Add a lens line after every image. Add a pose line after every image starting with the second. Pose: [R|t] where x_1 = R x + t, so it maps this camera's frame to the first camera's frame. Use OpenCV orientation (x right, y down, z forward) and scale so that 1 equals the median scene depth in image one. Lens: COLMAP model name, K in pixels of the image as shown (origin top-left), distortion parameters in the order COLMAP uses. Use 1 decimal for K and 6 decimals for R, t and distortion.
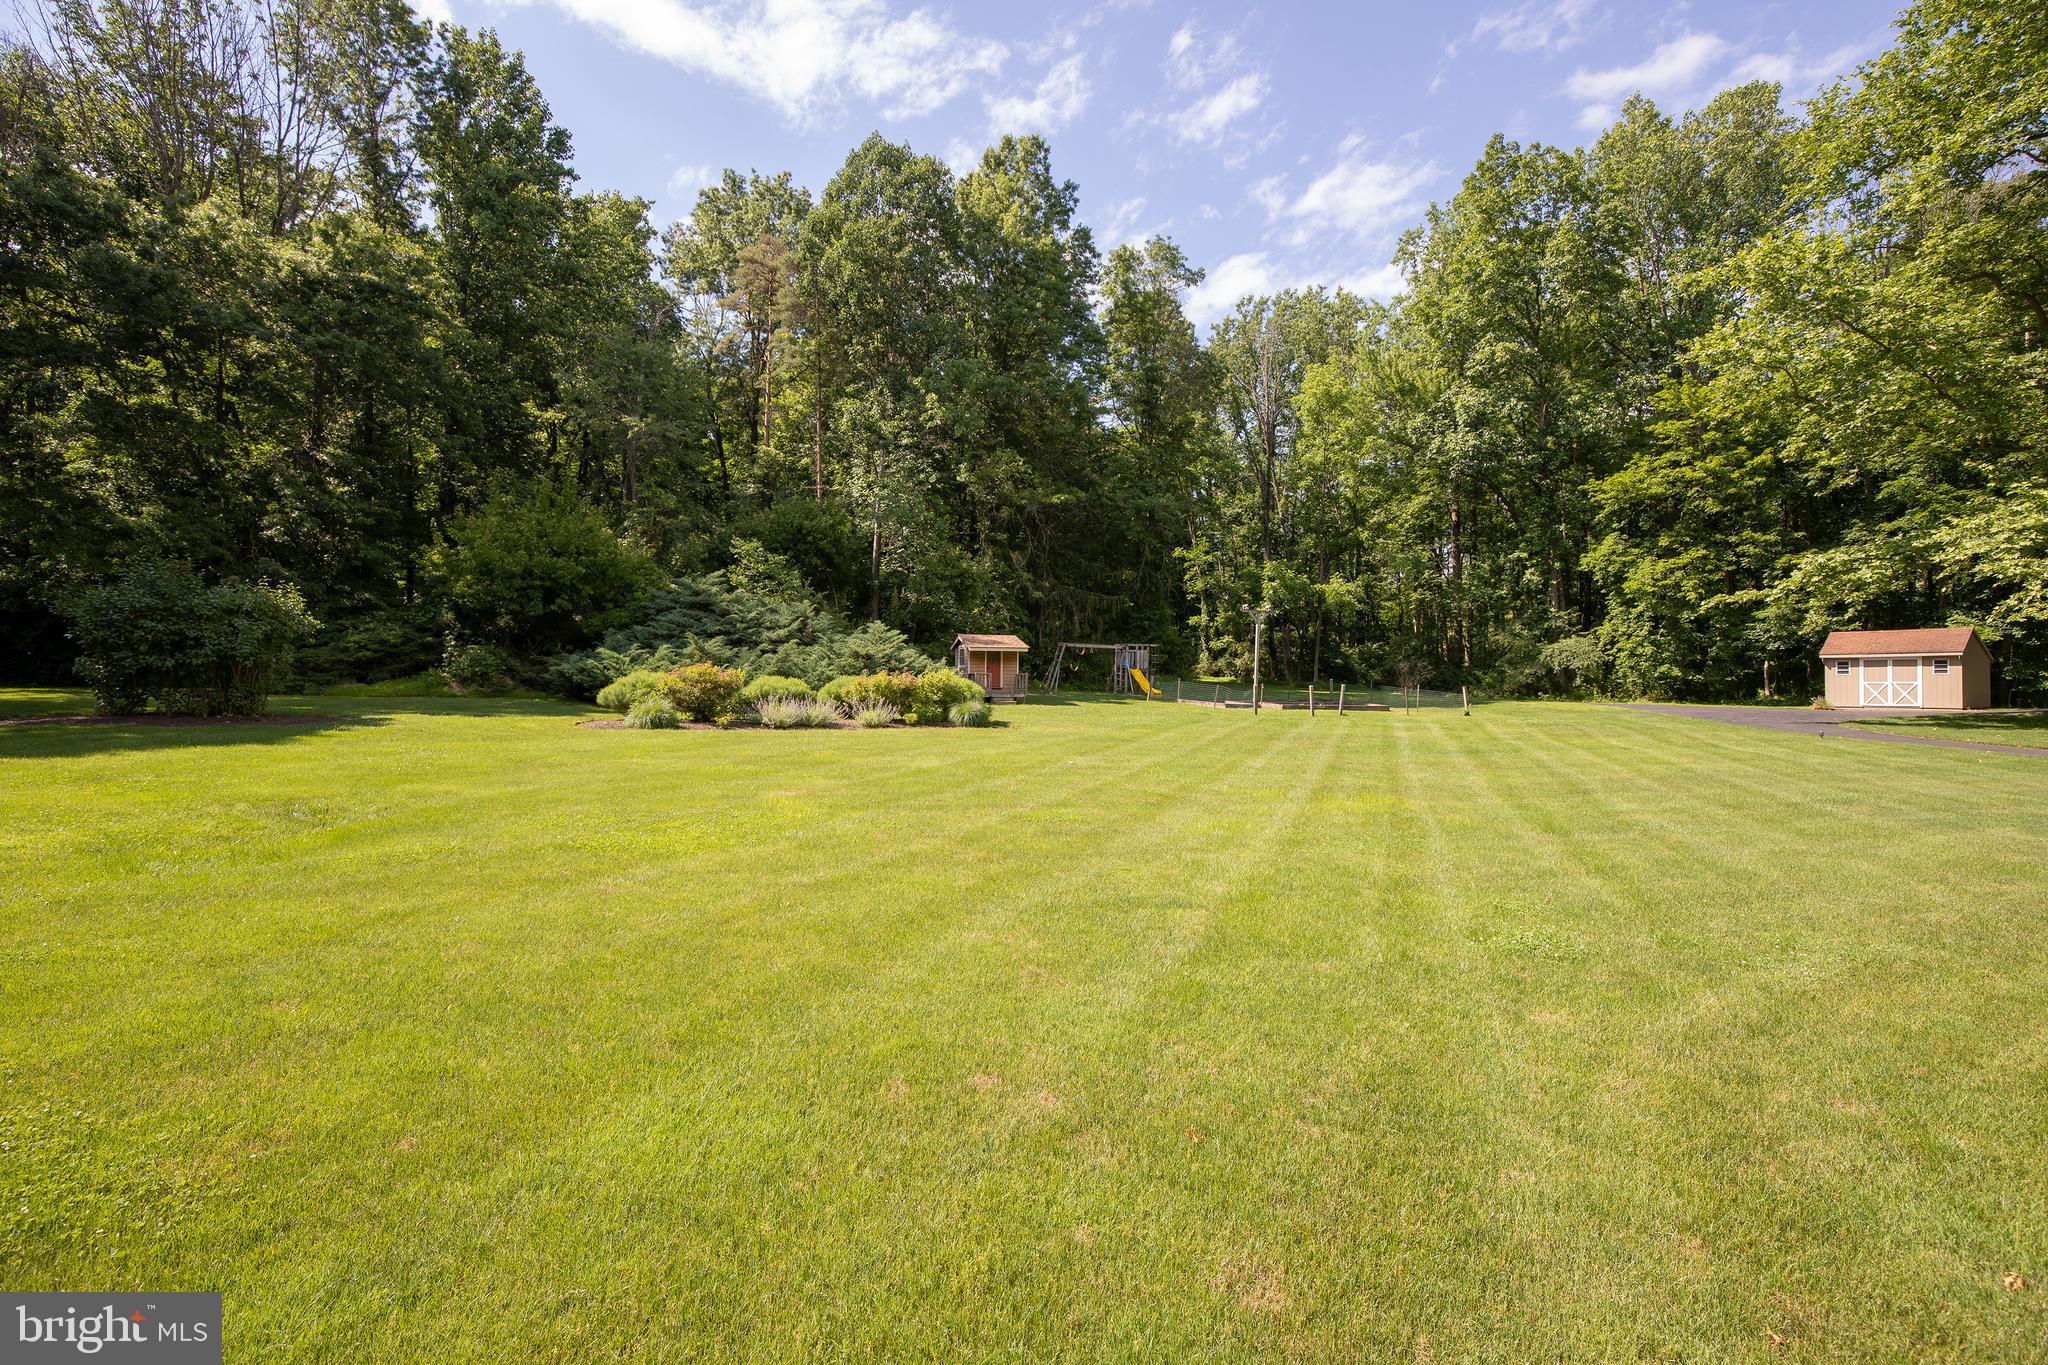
lens RADIAL K [[959.3, 0, 1054.2], [0, 959.3, 668.6], [0, 0, 1]] dist [-0.013232, 0.001223]
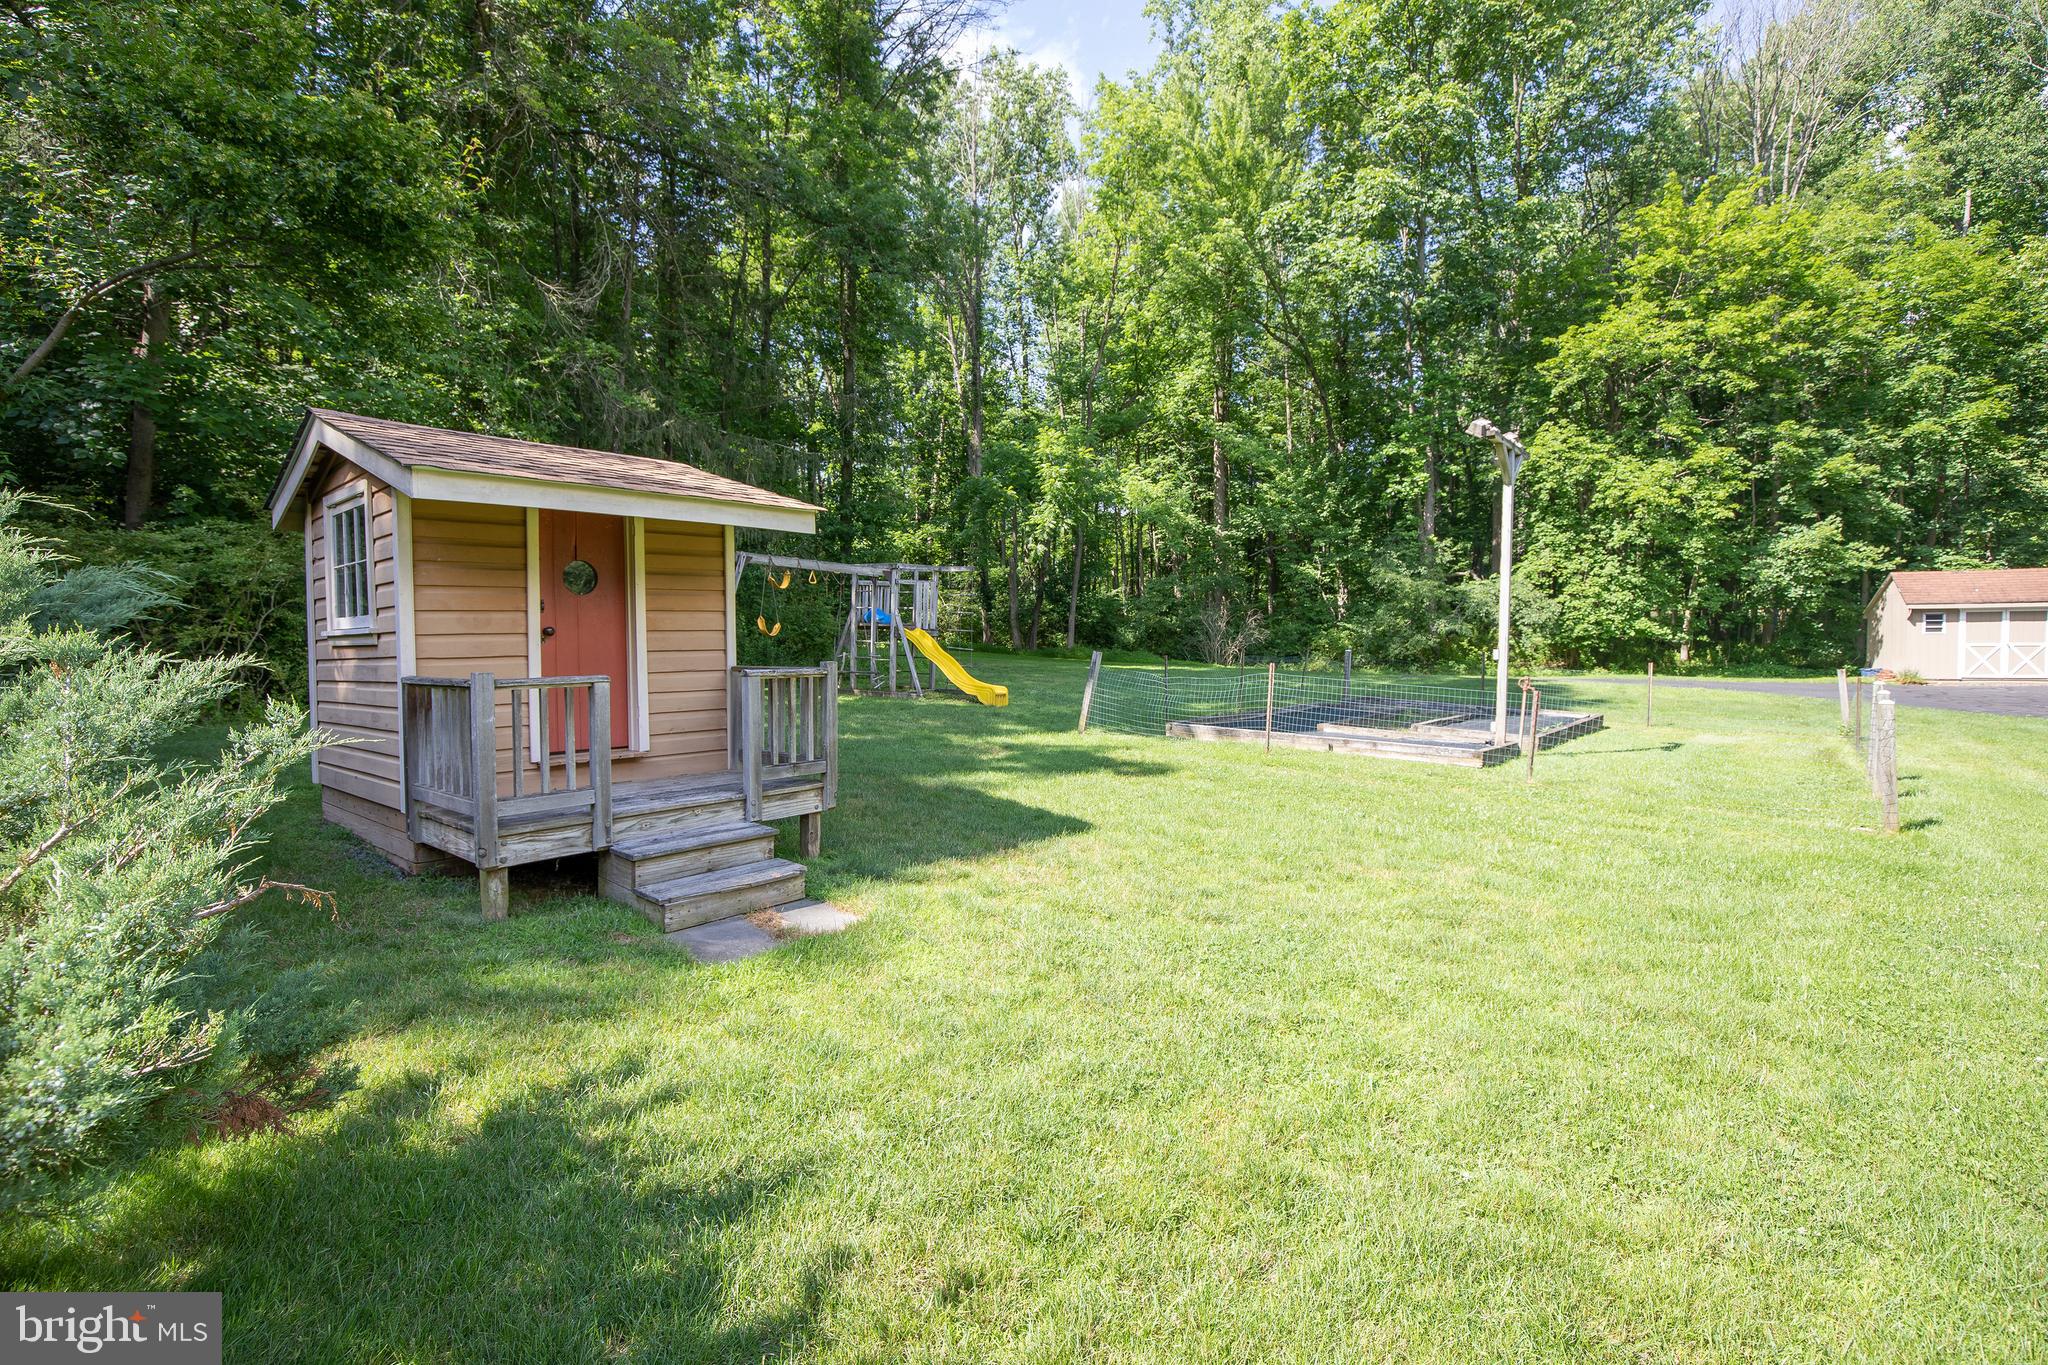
lens RADIAL K [[936.7, 0, 1039.5], [0, 936.7, 688.2], [0, 0, 1]] dist [-0.001153, 0.000067]
pose [[0.870808, -0.031333, 0.490624, -0.070104], [-0.000210, 0.997943, 0.064106, 0.003197], [-0.491624, -0.055927, 0.869010, 0.744845]]
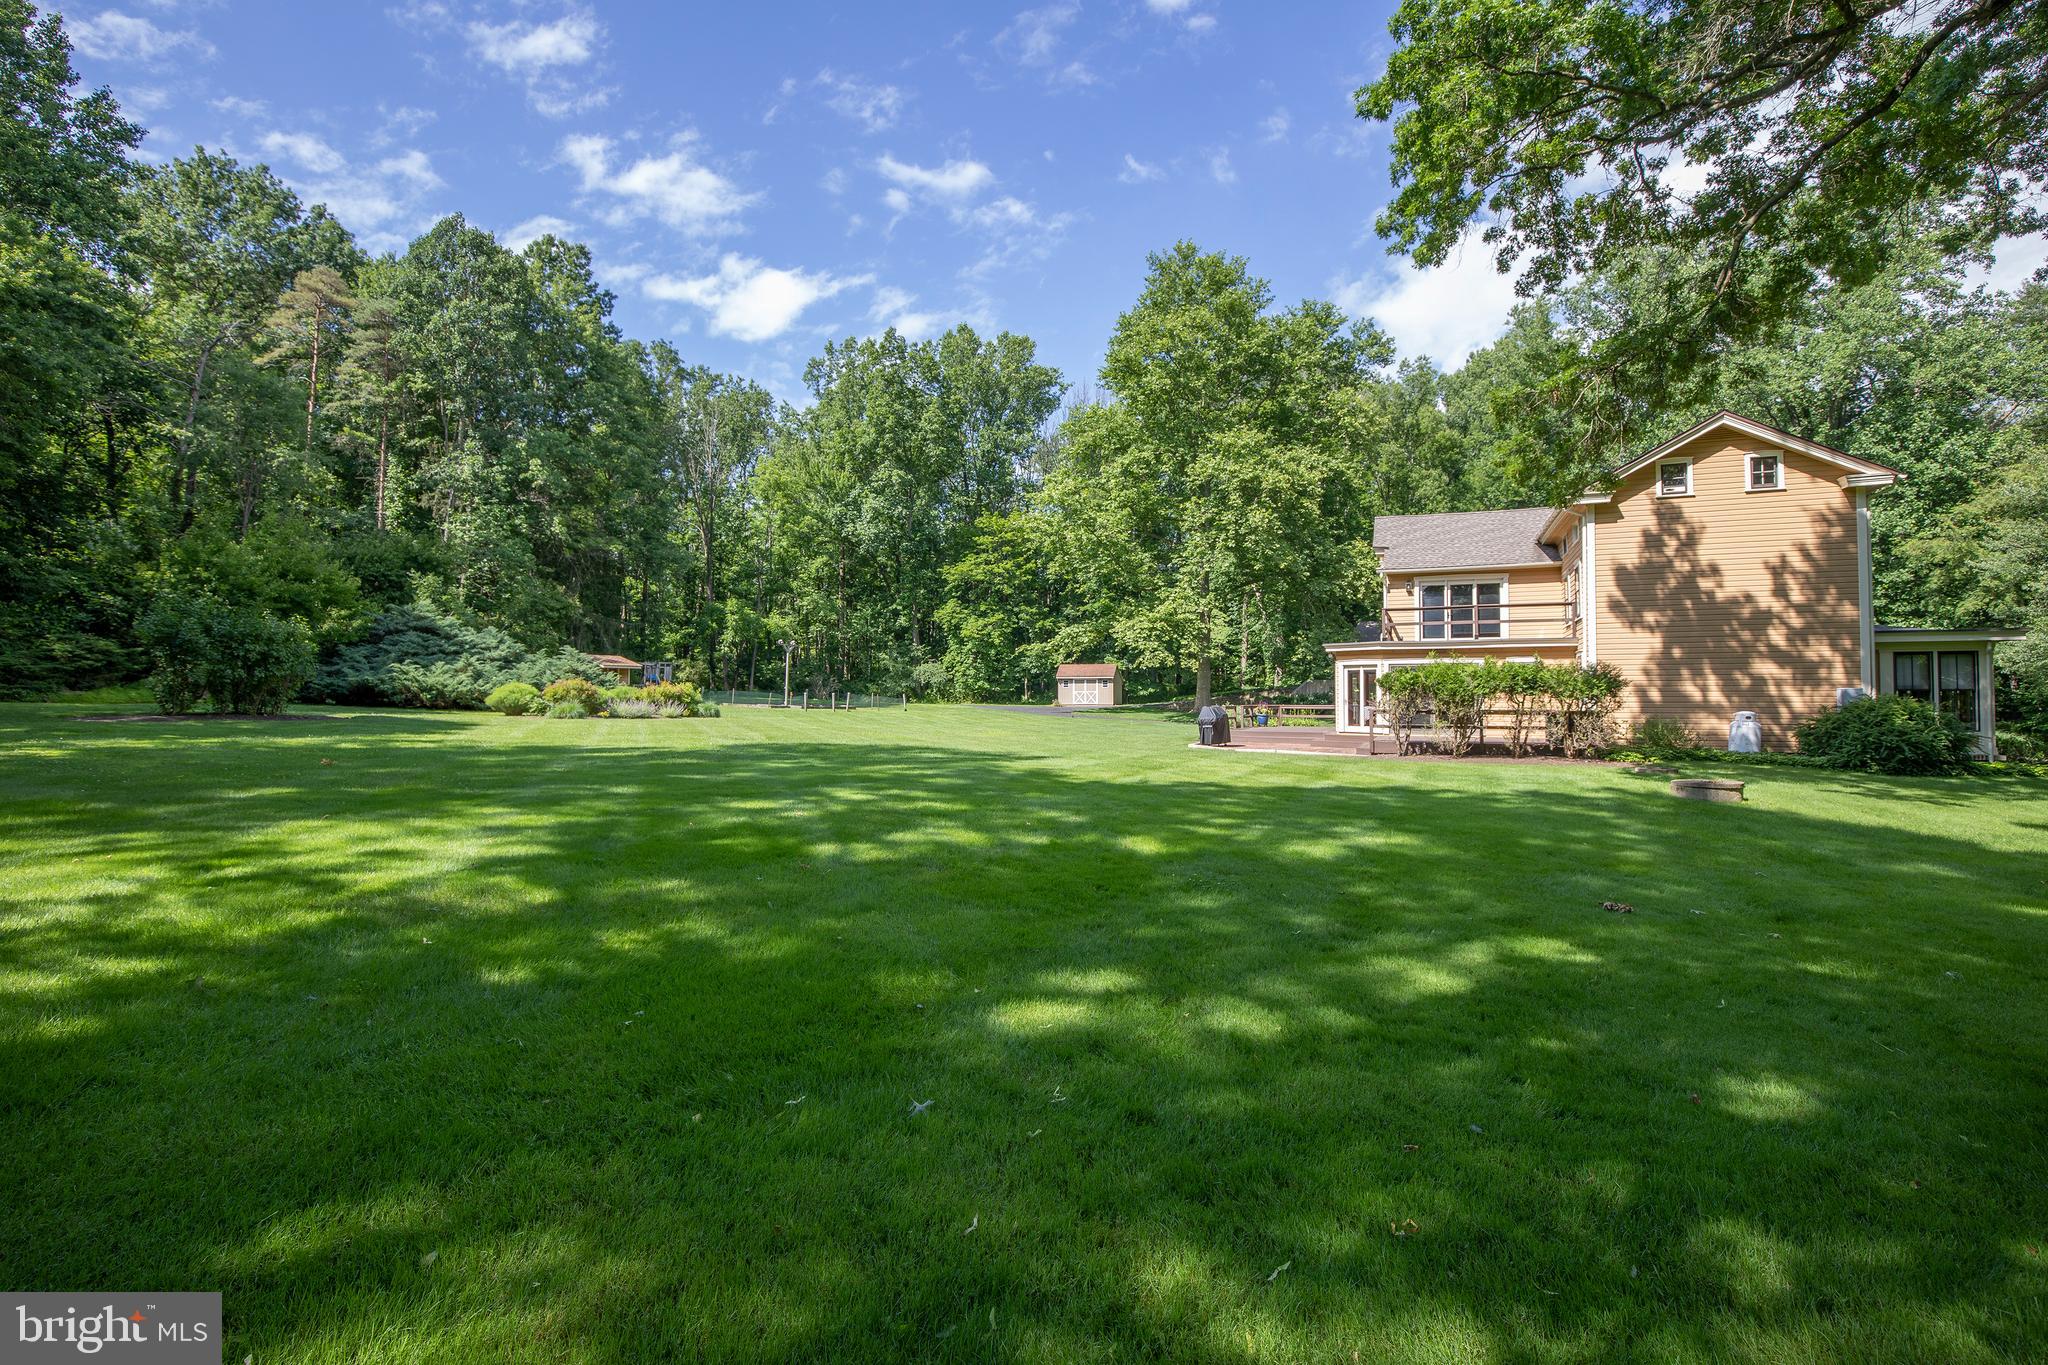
lens RADIAL K [[936.7, 0, 1039.5], [0, 936.7, 688.2], [0, 0, 1]] dist [-0.001153, 0.000067]
pose [[0.752064, 0.003535, 0.659080, -0.435660], [-0.010544, 0.999922, 0.006668, -0.004076], [-0.659006, -0.011964, 0.752043, -0.361730]]
